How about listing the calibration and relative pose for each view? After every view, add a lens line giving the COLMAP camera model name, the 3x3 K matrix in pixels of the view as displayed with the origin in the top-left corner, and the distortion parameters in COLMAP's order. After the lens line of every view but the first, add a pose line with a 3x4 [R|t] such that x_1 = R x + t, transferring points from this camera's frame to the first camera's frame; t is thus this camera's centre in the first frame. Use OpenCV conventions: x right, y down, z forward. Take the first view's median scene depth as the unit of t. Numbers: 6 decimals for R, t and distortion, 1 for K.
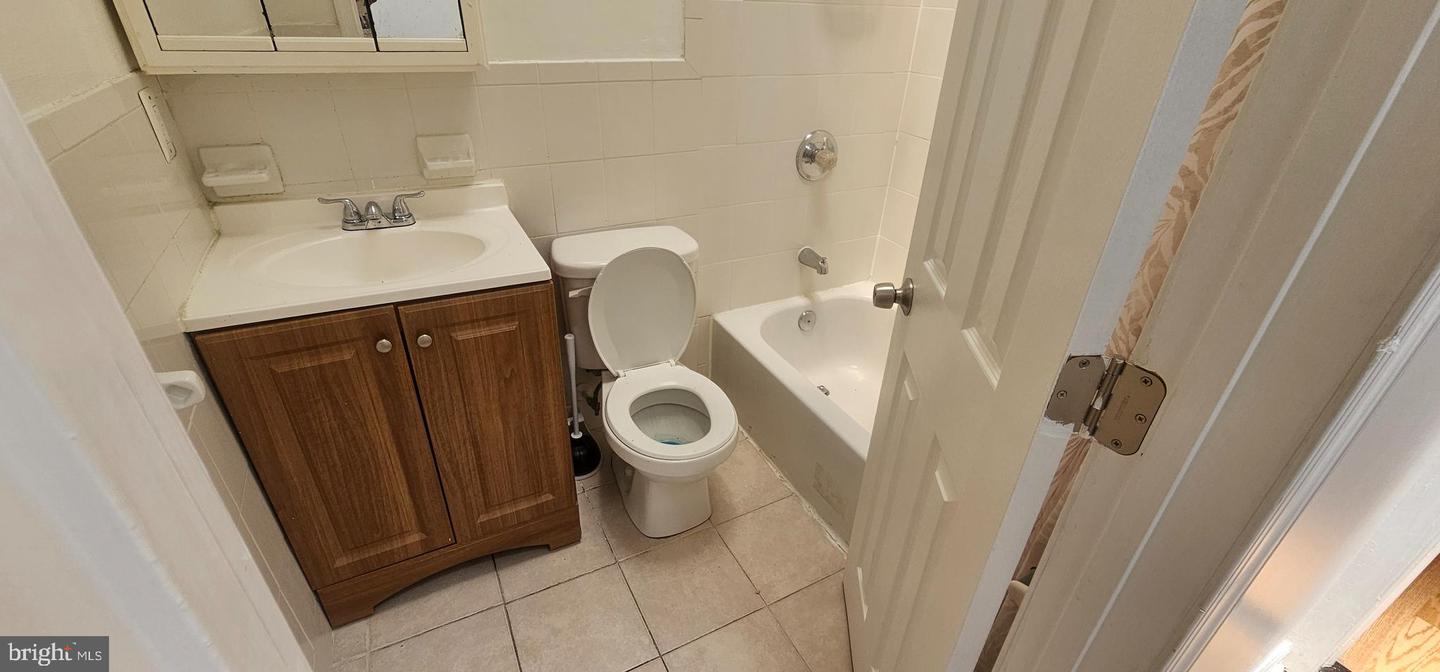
lens RADIAL K [[593.5, 0, 724.3], [0, 593.5, 343.7], [0, 0, 1]] dist [-0.001931, 0.000066]
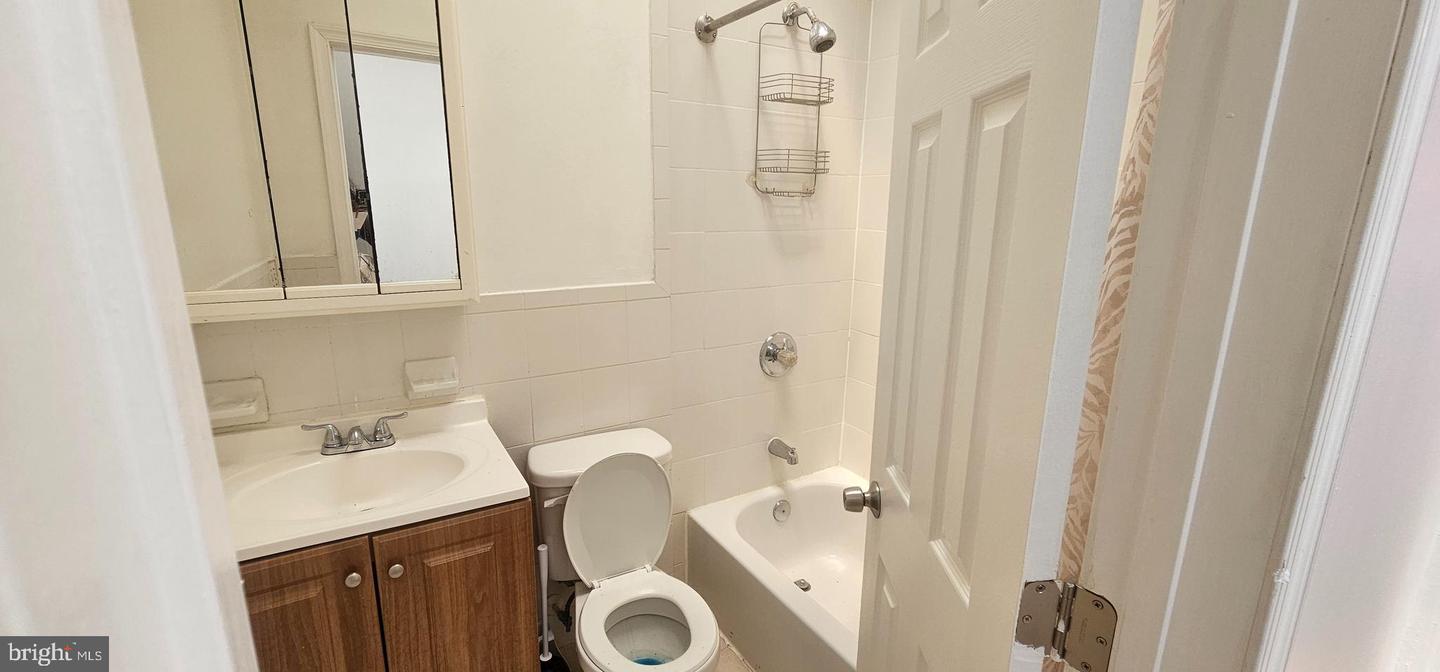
lens RADIAL K [[593.5, 0, 725.3], [0, 593.5, 341.8], [0, 0, 1]] dist [-0.001931, 0.000066]
pose [[0.997513, -0.037825, 0.059481, -0.007215], [0.053389, 0.956394, -0.287158, -0.050275], [-0.046026, 0.289619, 0.956035, -0.061452]]
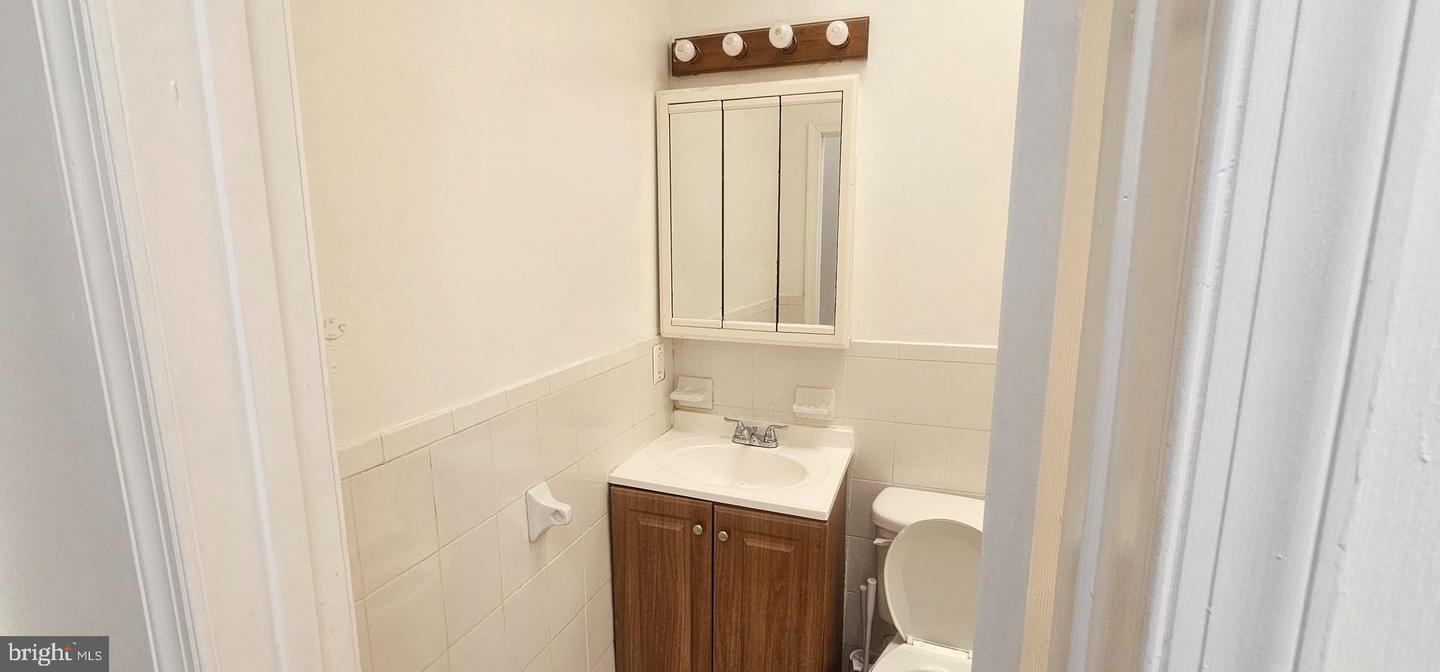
lens RADIAL K [[593.5, 0, 722.8], [0, 593.5, 348.1], [0, 0, 1]] dist [-0.001931, 0.000066]
pose [[0.664757, 0.094059, -0.741115, 0.381181], [-0.351405, 0.914809, -0.199096, -0.110257], [0.659252, 0.392782, 0.641178, -0.003866]]
